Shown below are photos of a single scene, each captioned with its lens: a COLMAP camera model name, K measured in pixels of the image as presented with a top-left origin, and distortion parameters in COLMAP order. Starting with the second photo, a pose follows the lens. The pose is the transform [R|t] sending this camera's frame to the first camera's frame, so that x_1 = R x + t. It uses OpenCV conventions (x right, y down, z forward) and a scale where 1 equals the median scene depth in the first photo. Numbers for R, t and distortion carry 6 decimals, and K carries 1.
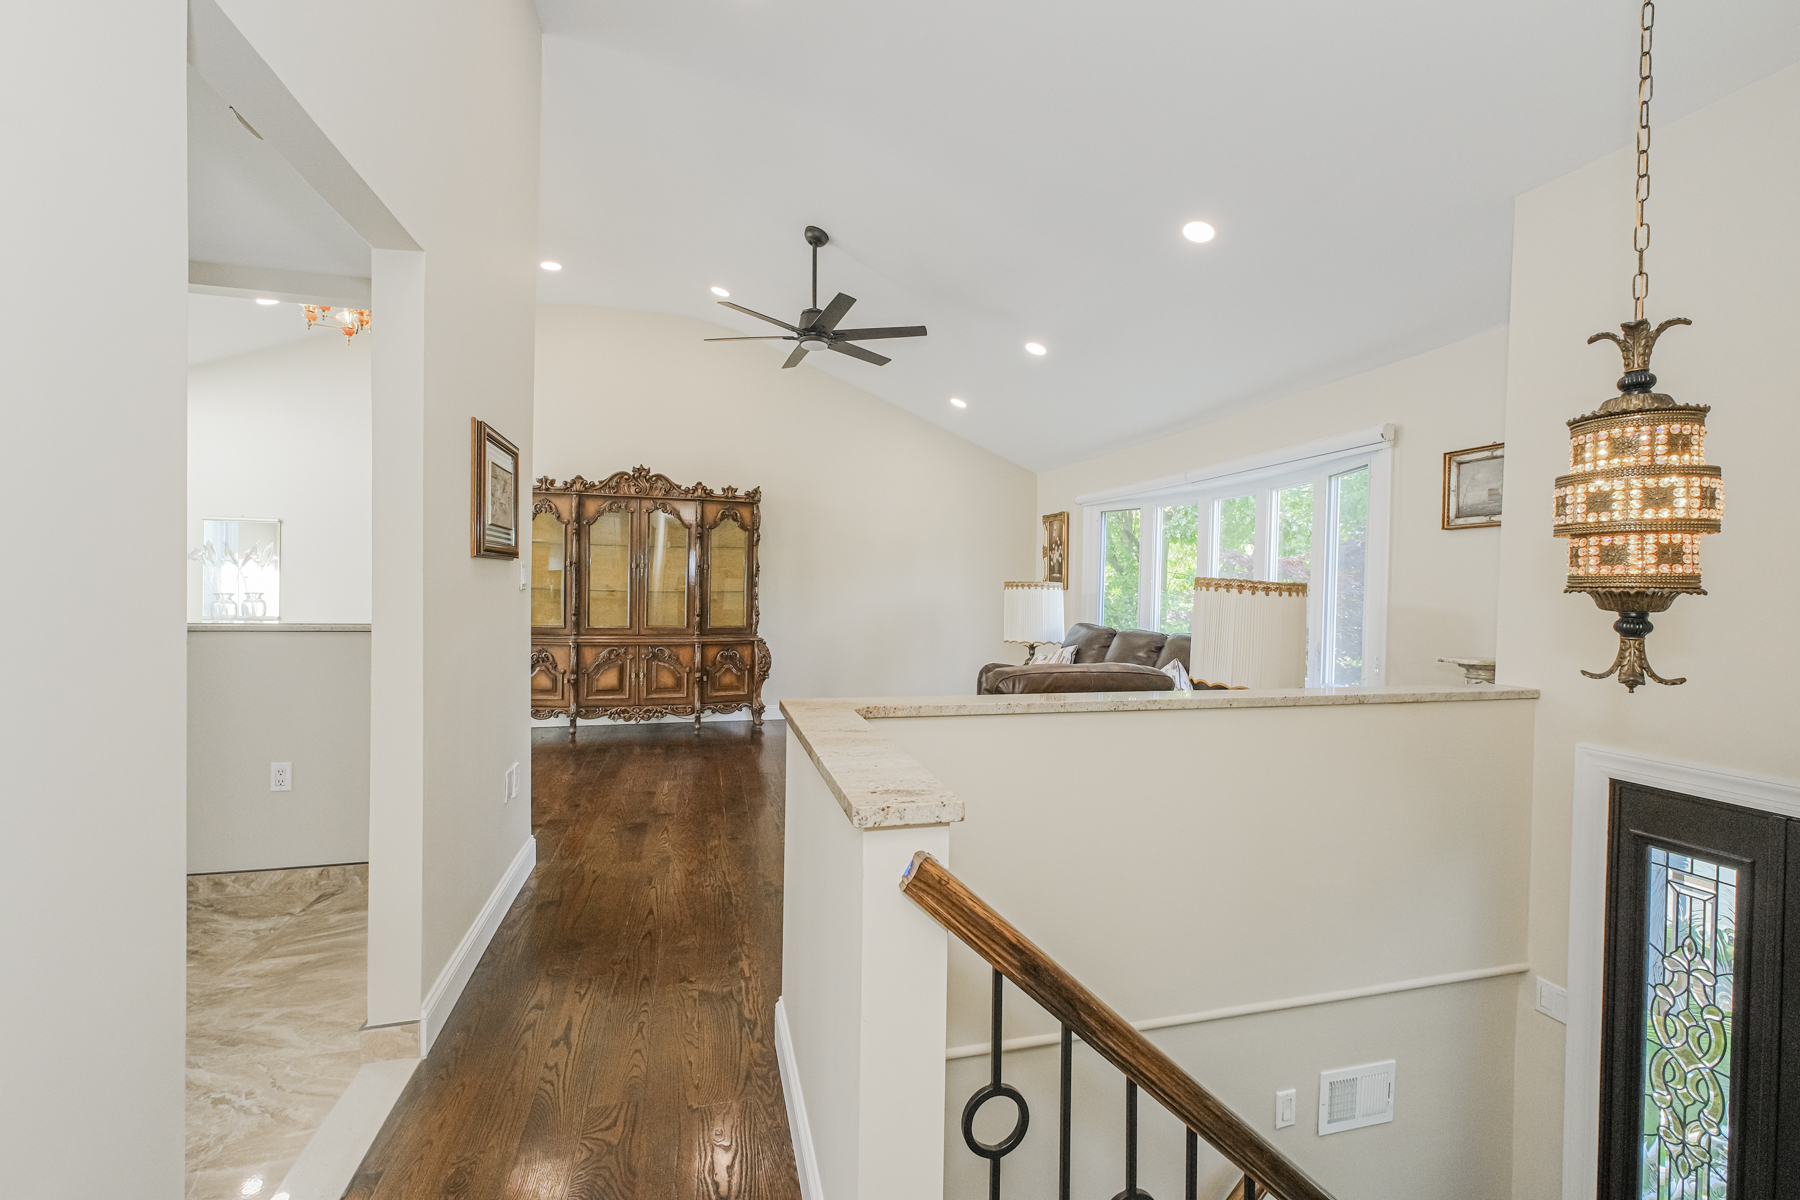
lens RADIAL K [[752.9, 0, 903.6], [0, 752.9, 597.7], [0, 0, 1]] dist [0.001389, -0.000875]
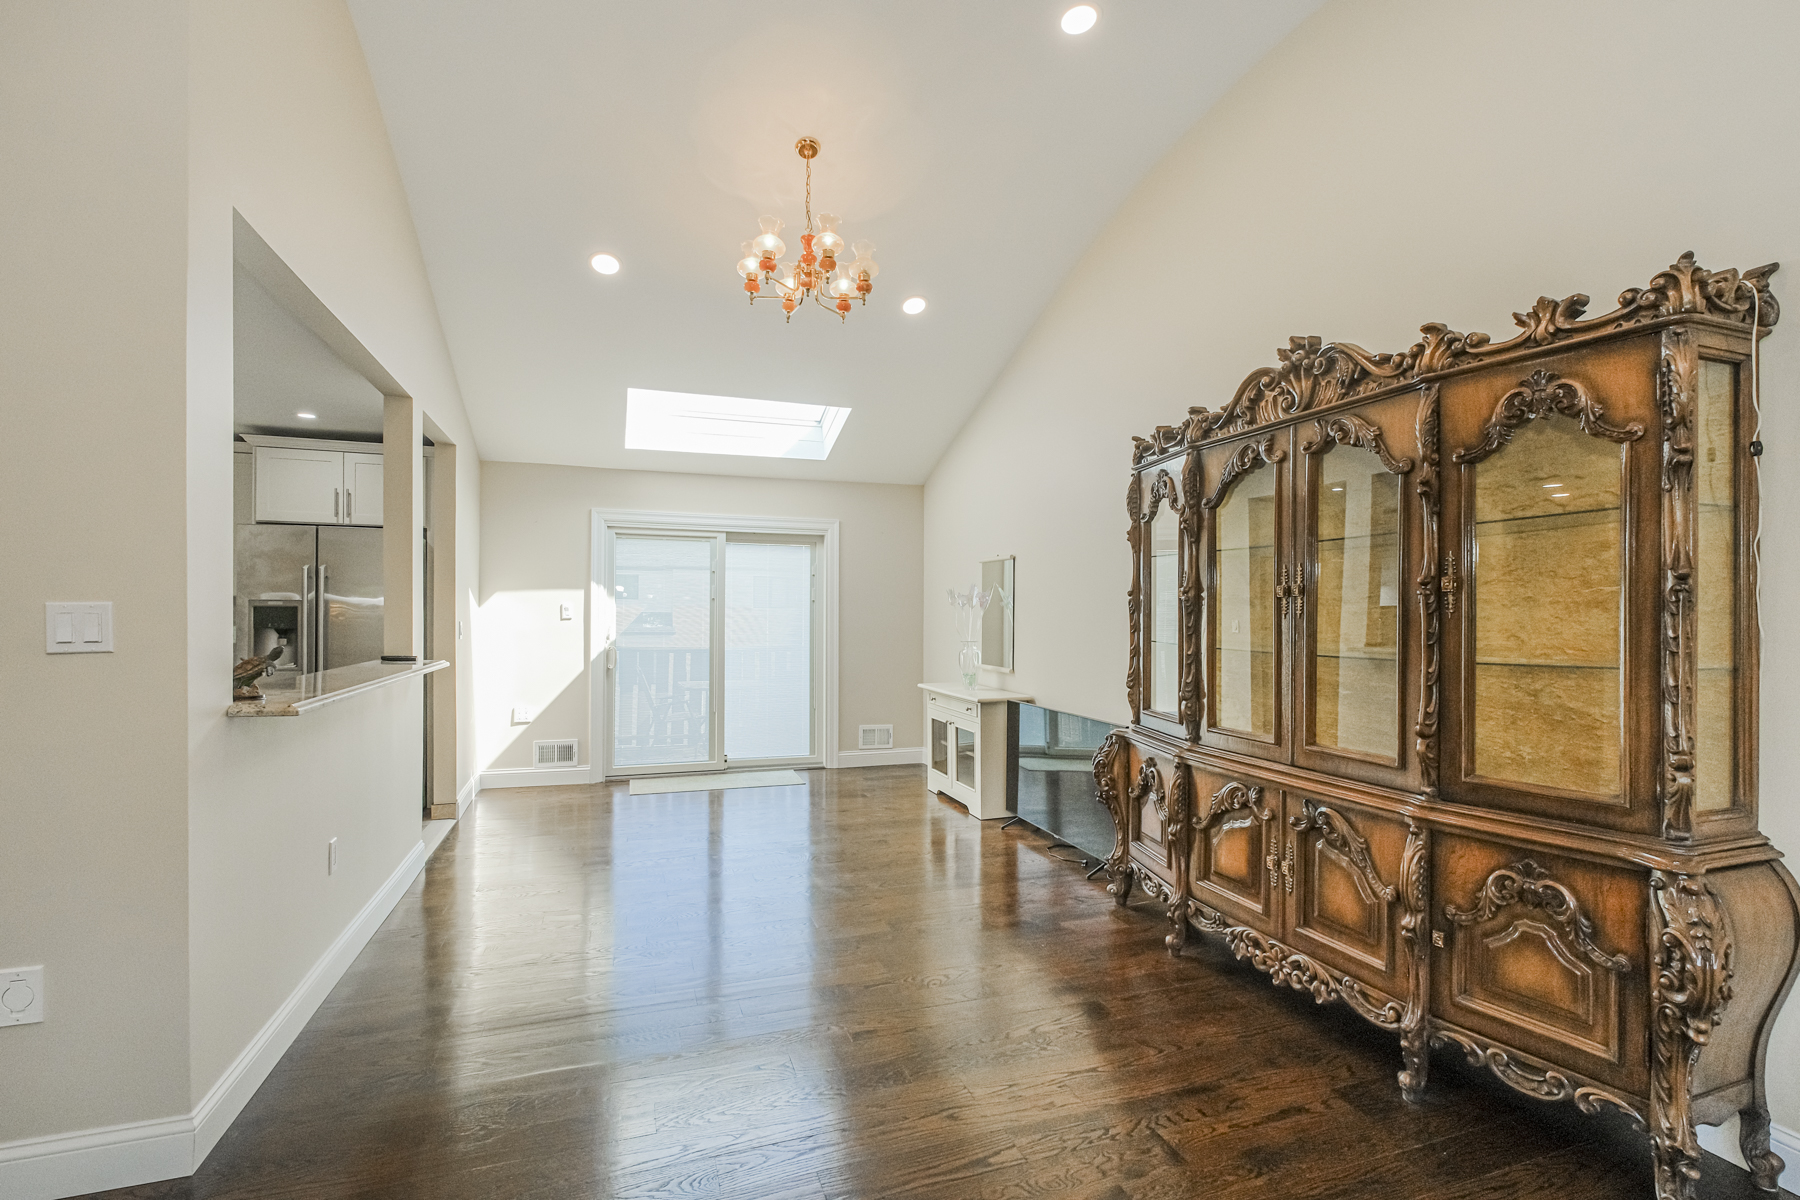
lens RADIAL K [[789.5, 0, 887.7], [0, 789.5, 619.7], [0, 0, 1]] dist [-0.002835, -0.000030]
pose [[0.067853, -0.007317, -0.997668, 0.057485], [-0.018896, 0.999784, -0.008618, -0.022136], [0.997516, 0.019437, 0.067700, 0.845842]]
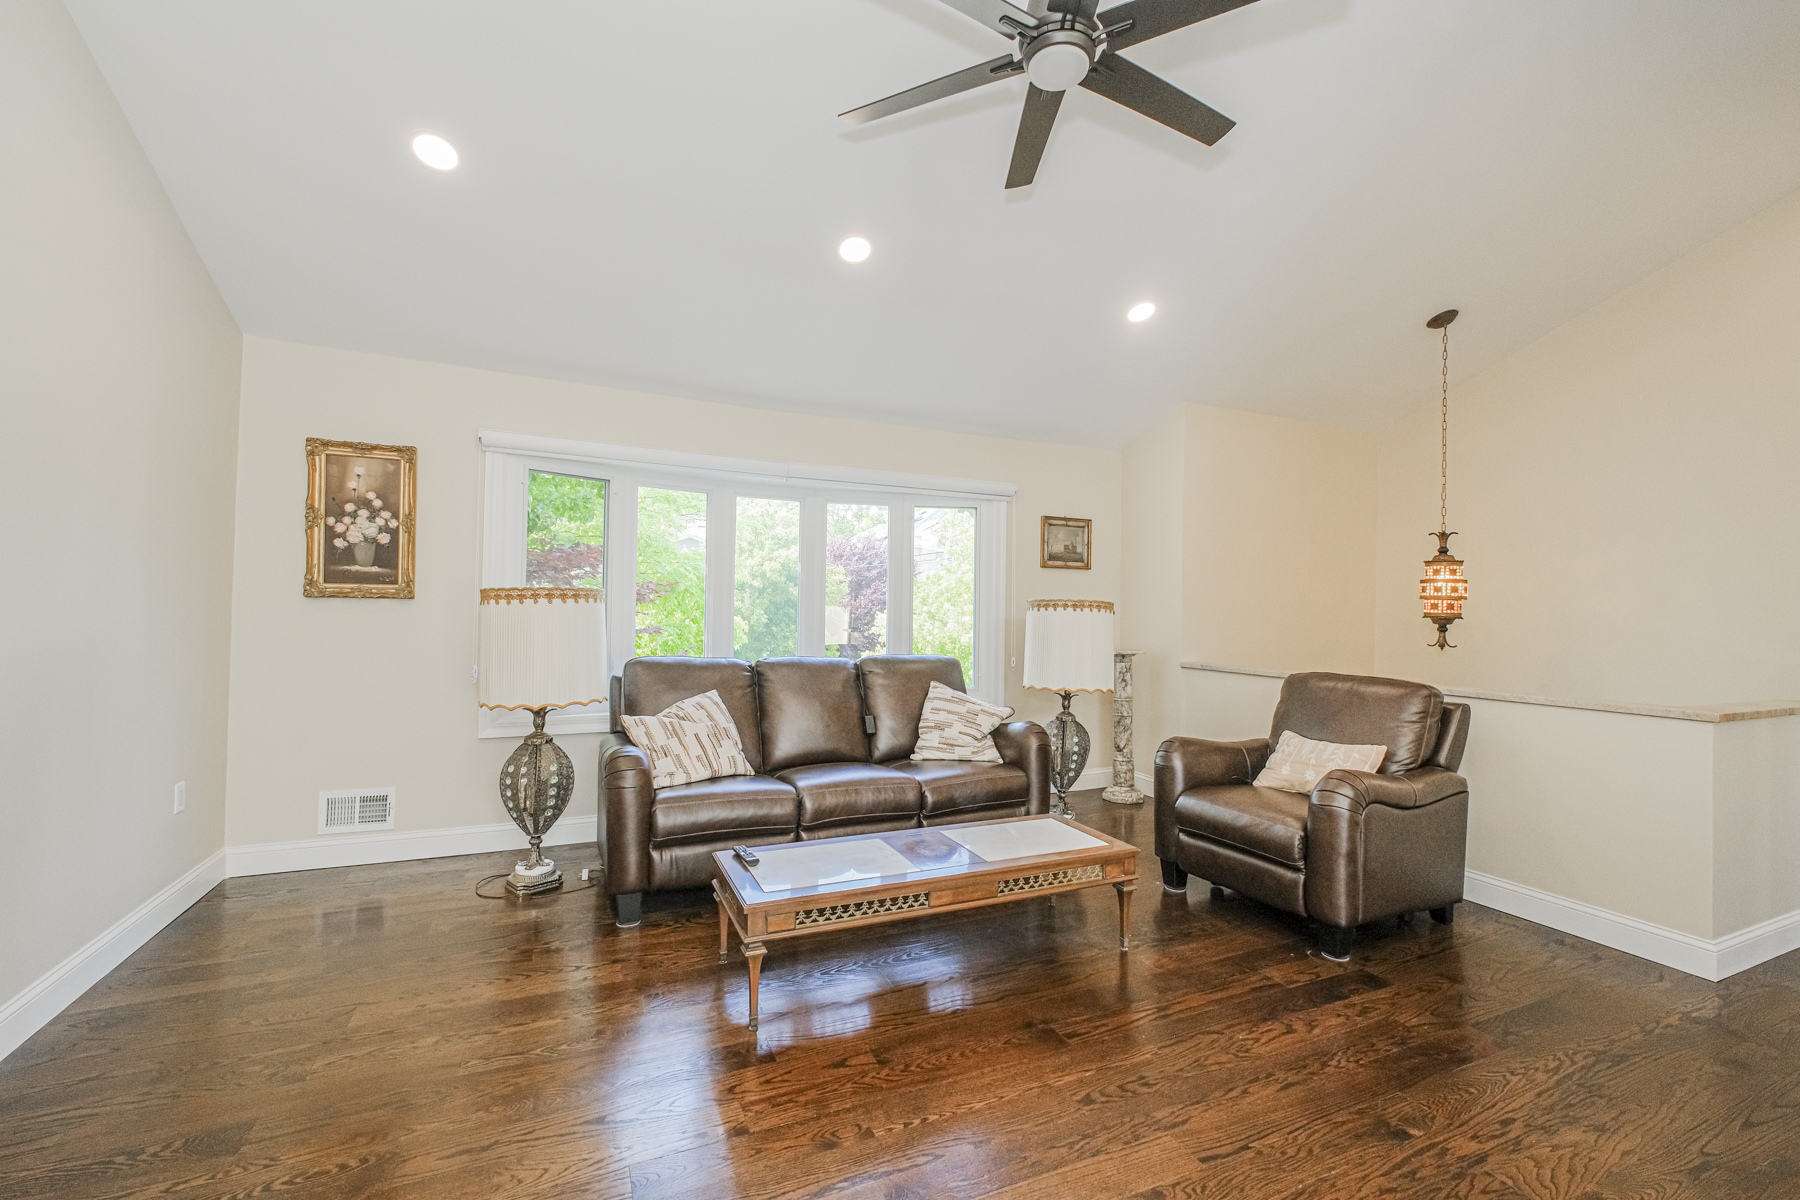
lens RADIAL K [[752.9, 0, 907.6], [0, 752.9, 596.4], [0, 0, 1]] dist [0.001389, -0.000875]
pose [[-0.163790, -0.005128, 0.986482, -0.437642], [-0.009720, 0.999946, 0.003584, -0.021877], [-0.986447, -0.009002, -0.163831, 0.933075]]
